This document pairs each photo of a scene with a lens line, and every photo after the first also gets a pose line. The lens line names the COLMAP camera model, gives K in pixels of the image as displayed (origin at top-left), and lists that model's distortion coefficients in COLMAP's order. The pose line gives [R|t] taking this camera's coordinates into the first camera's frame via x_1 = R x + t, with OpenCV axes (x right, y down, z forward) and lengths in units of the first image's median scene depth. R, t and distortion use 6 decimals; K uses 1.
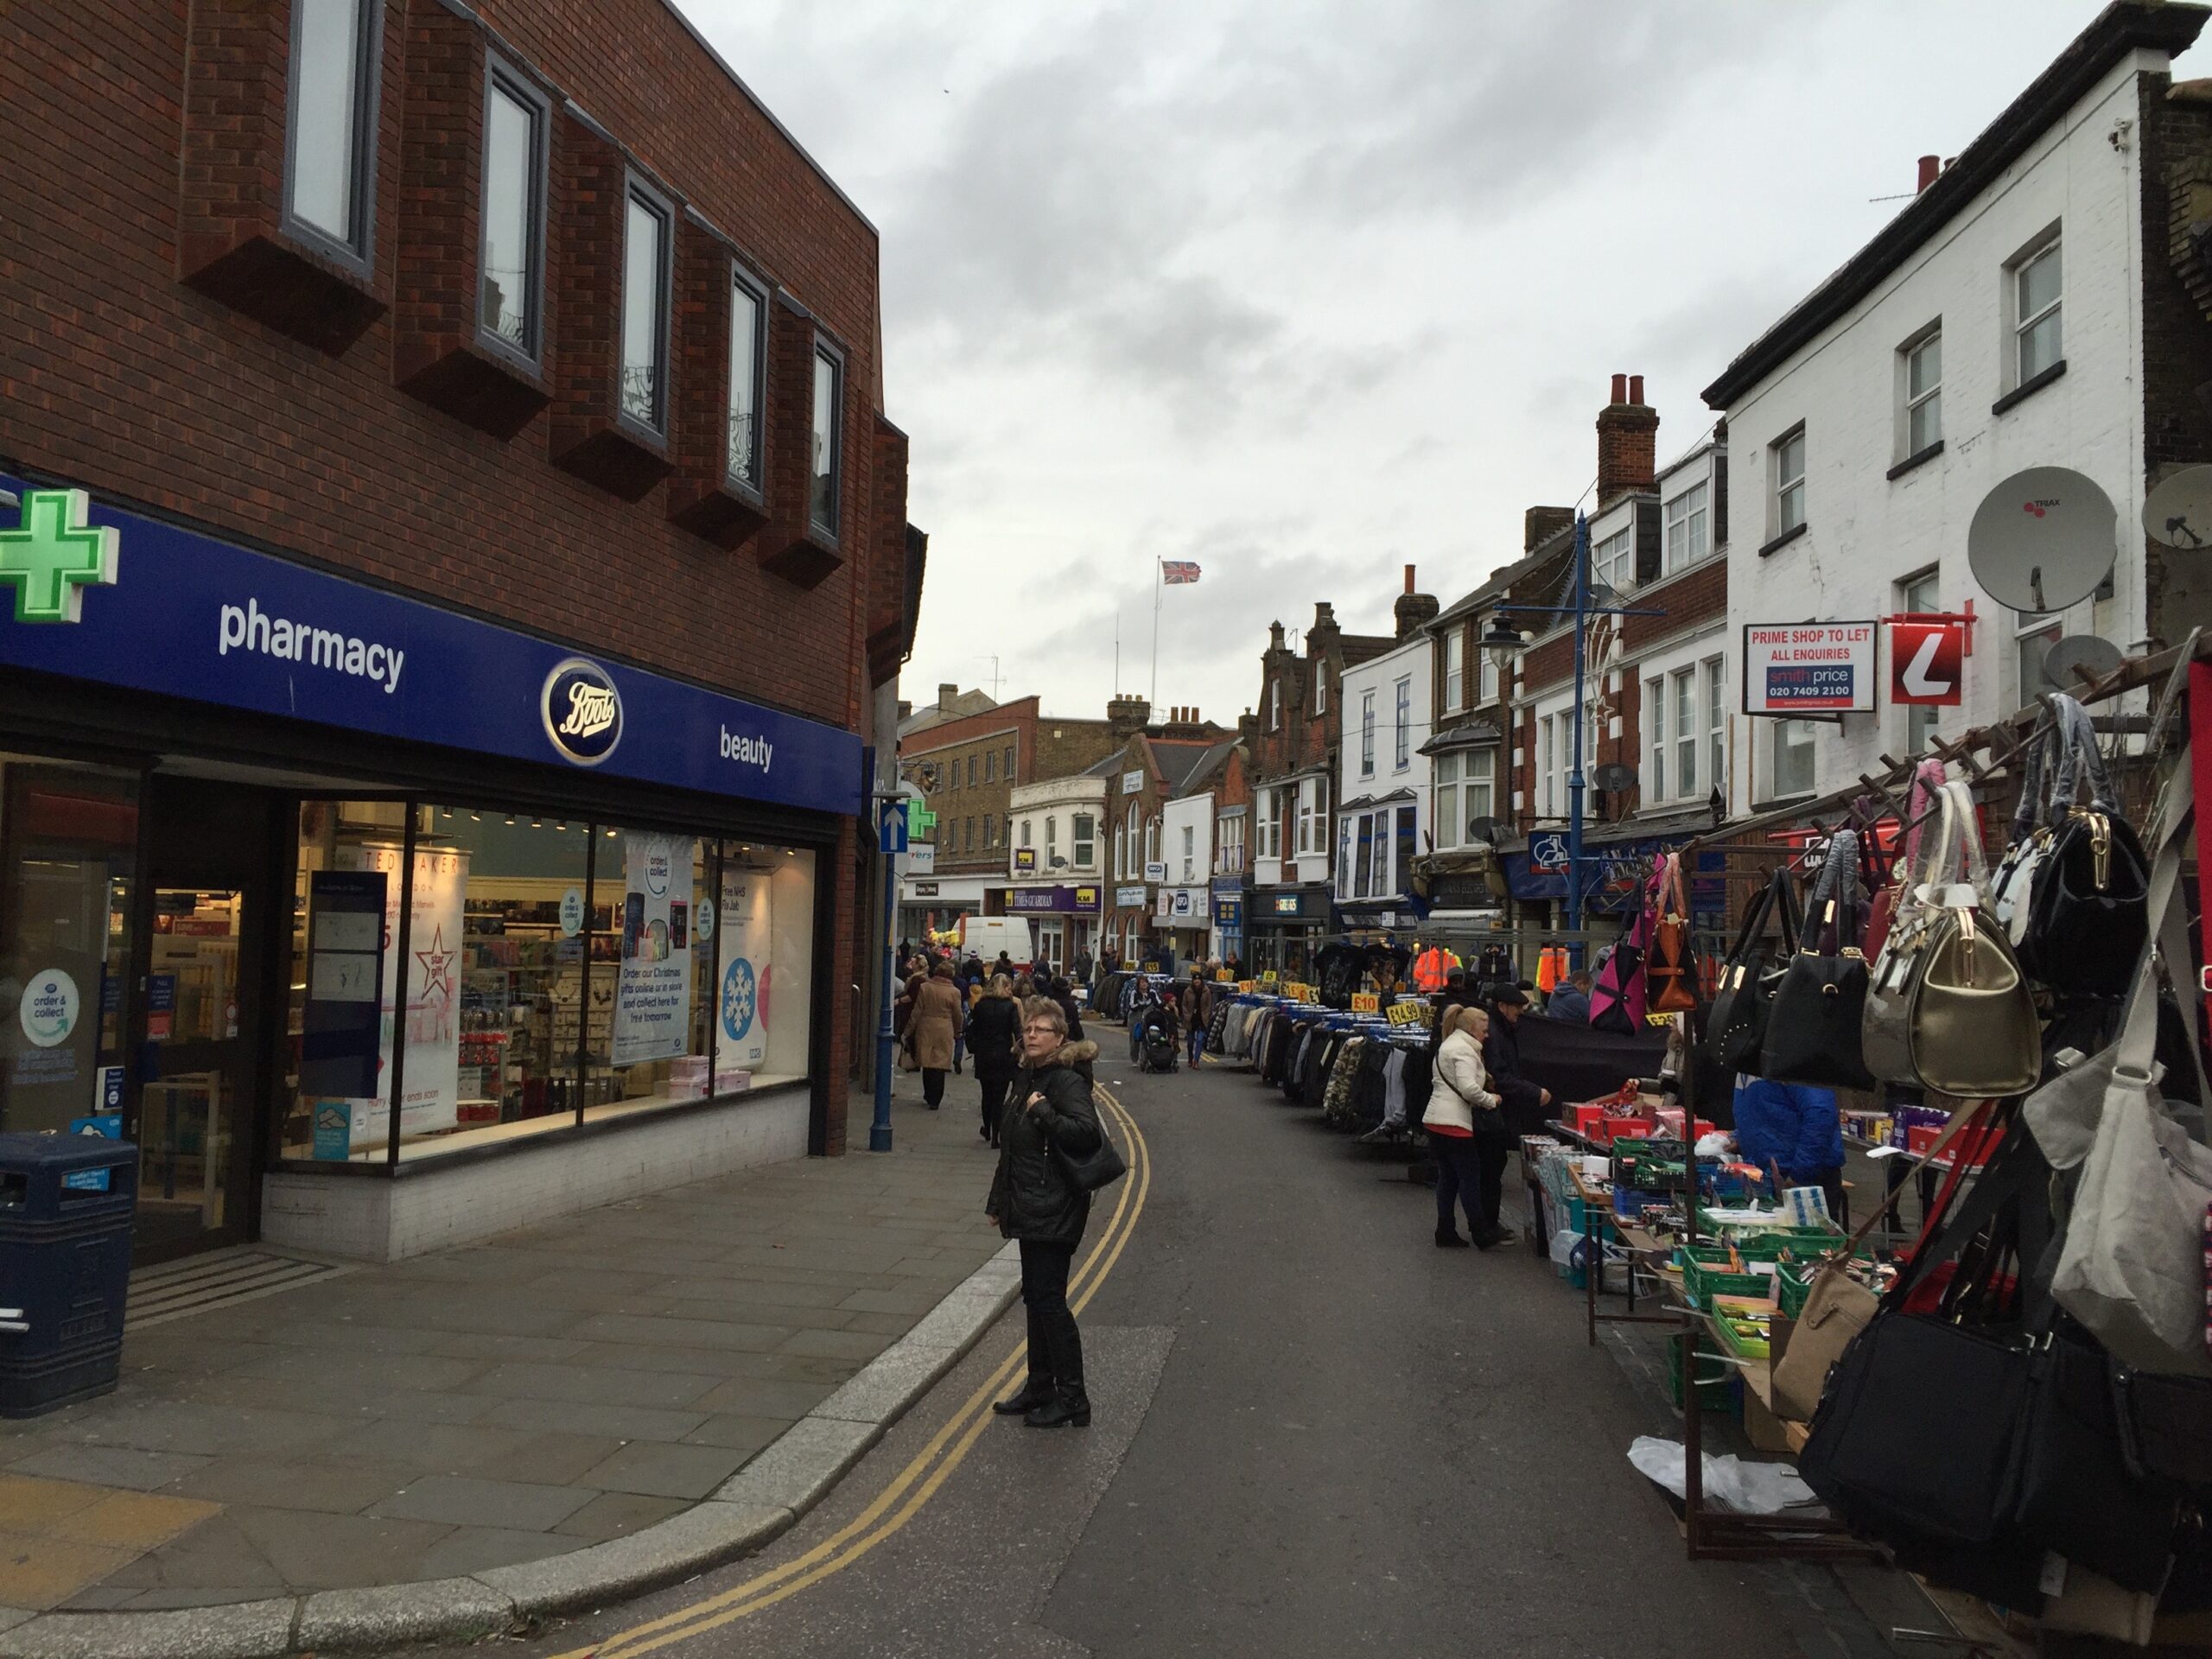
lens RADIAL K [[1841.2, 0, 1102.3], [0, 1841.2, 836.6], [0, 0, 1]] dist [0.033619, -0.030670]
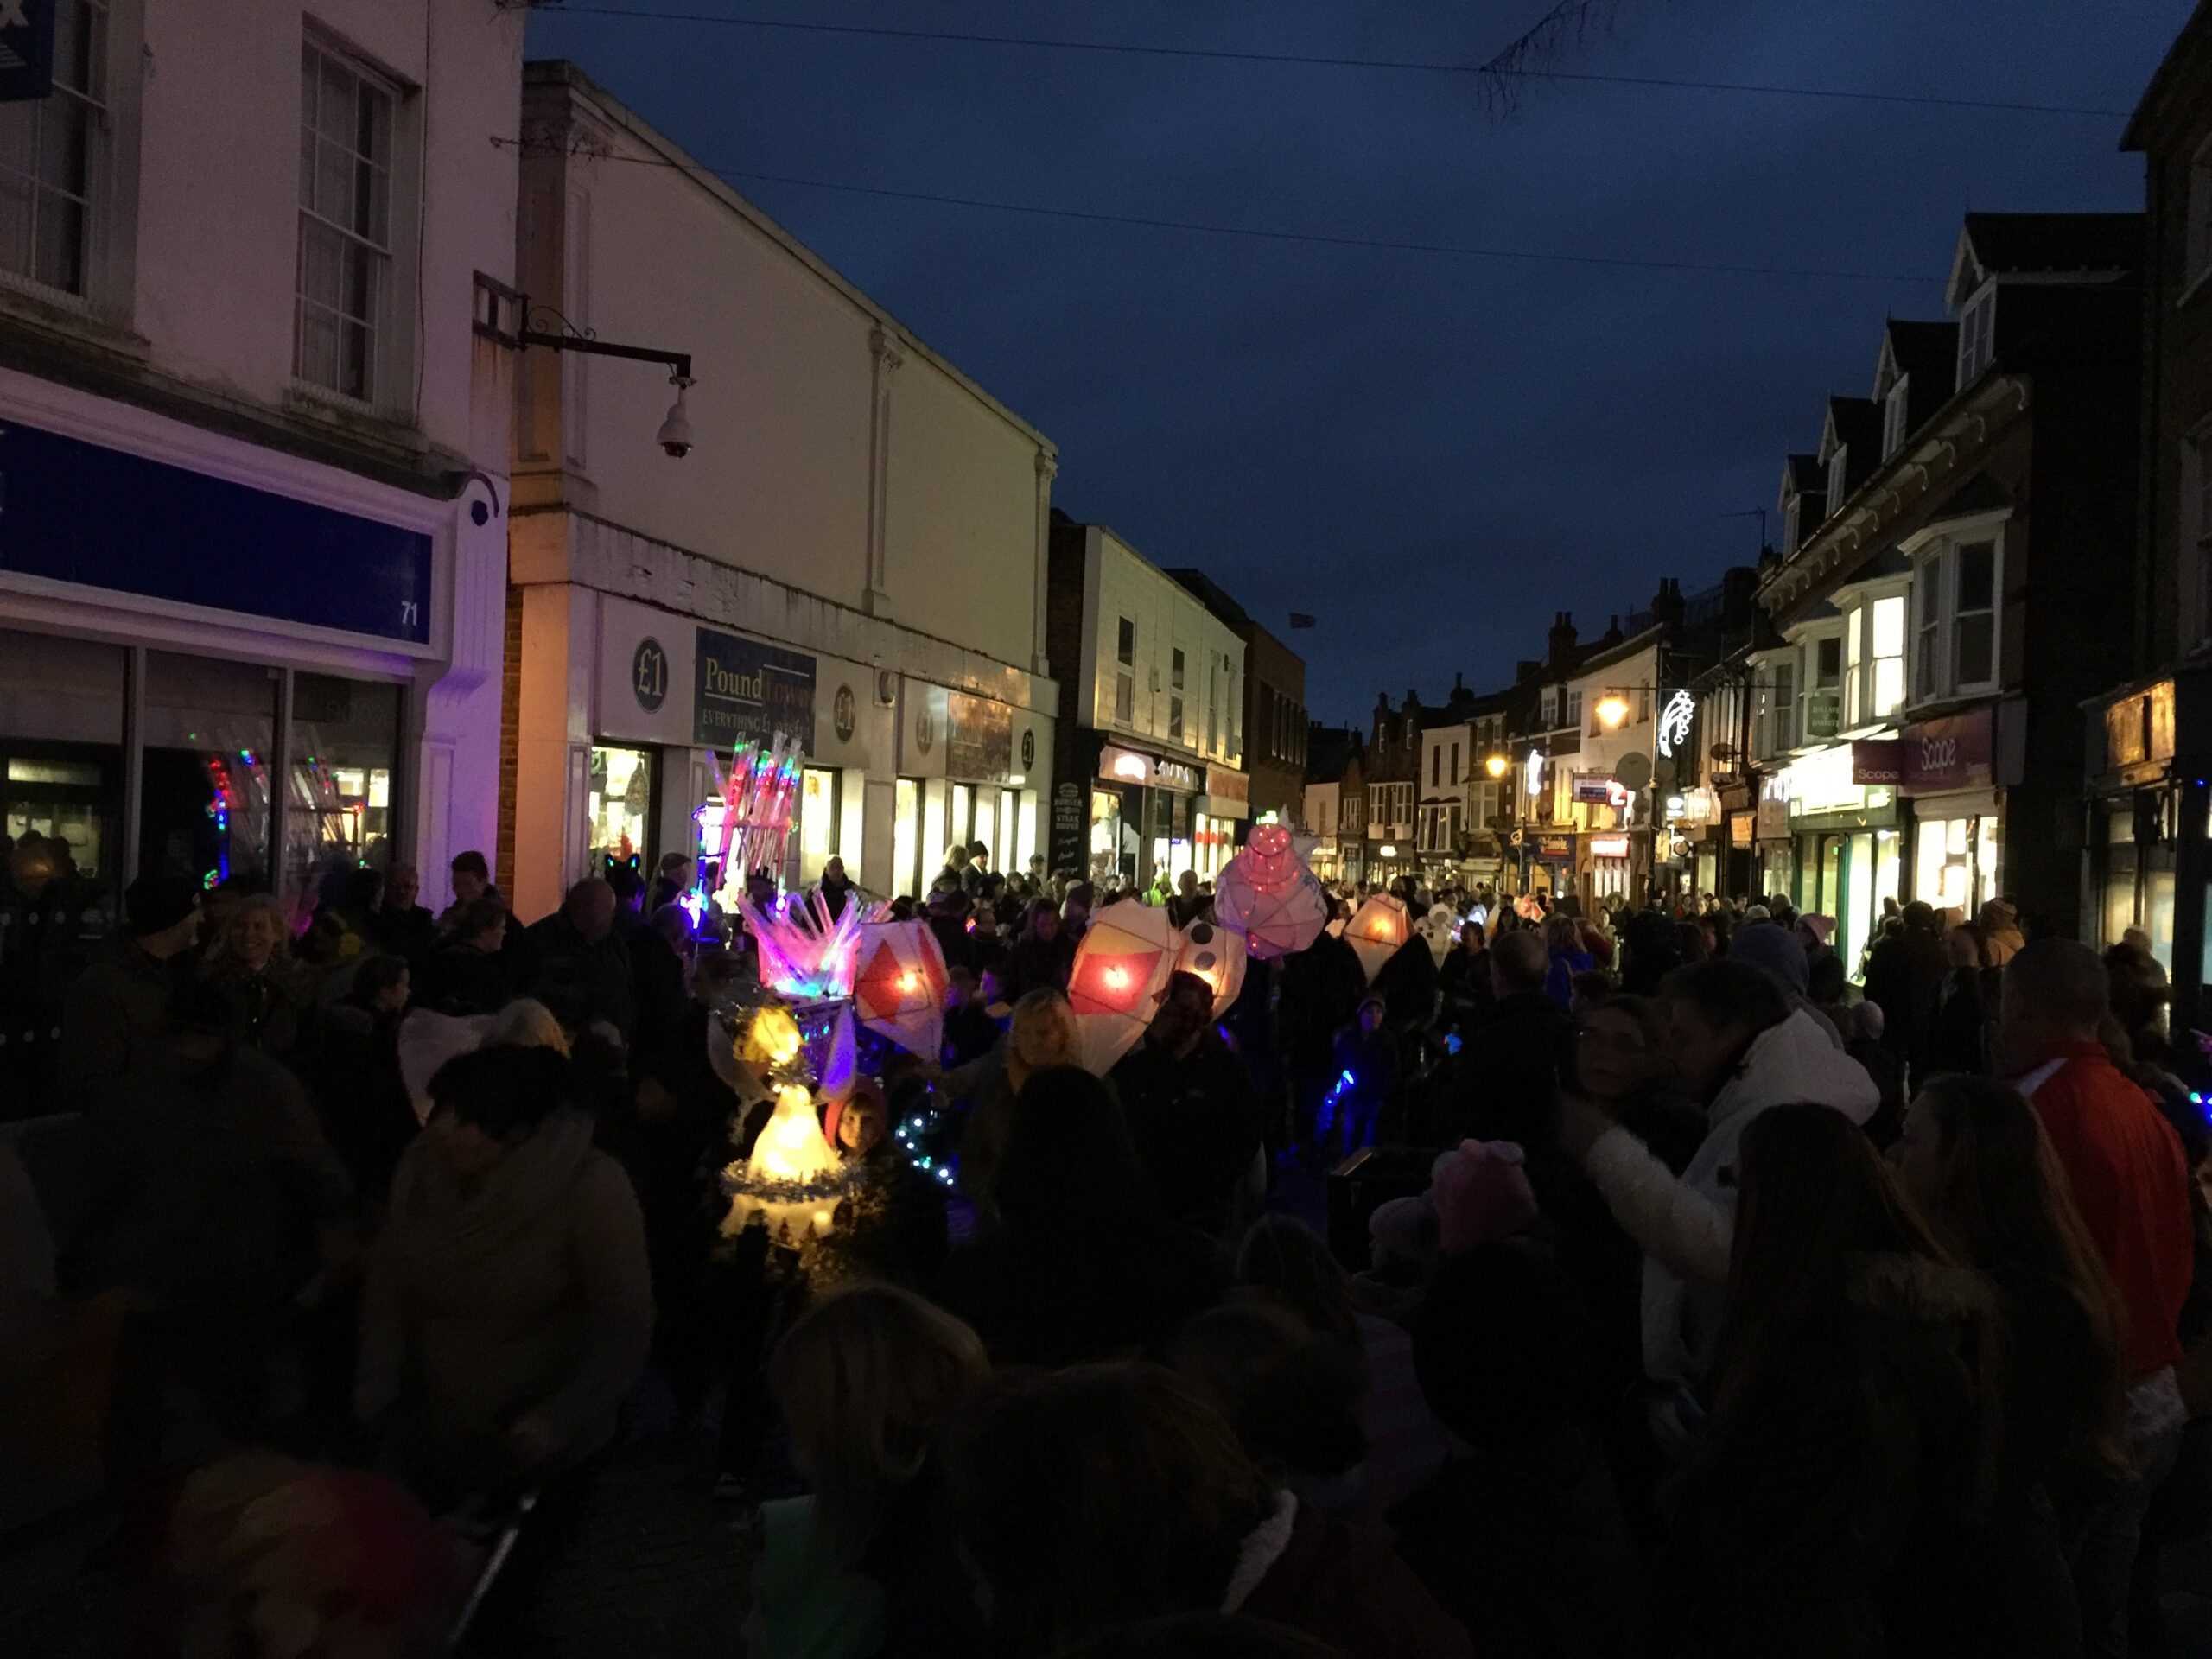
lens RADIAL K [[1841.2, 0, 1102.5], [0, 1841.2, 851.7], [0, 0, 1]] dist [0.033619, -0.030670]
pose [[0.999817, 0.012602, -0.014363, -0.177175], [-0.011819, 0.998506, 0.053354, -0.063430], [0.015014, -0.053174, 0.998472, -0.945166]]
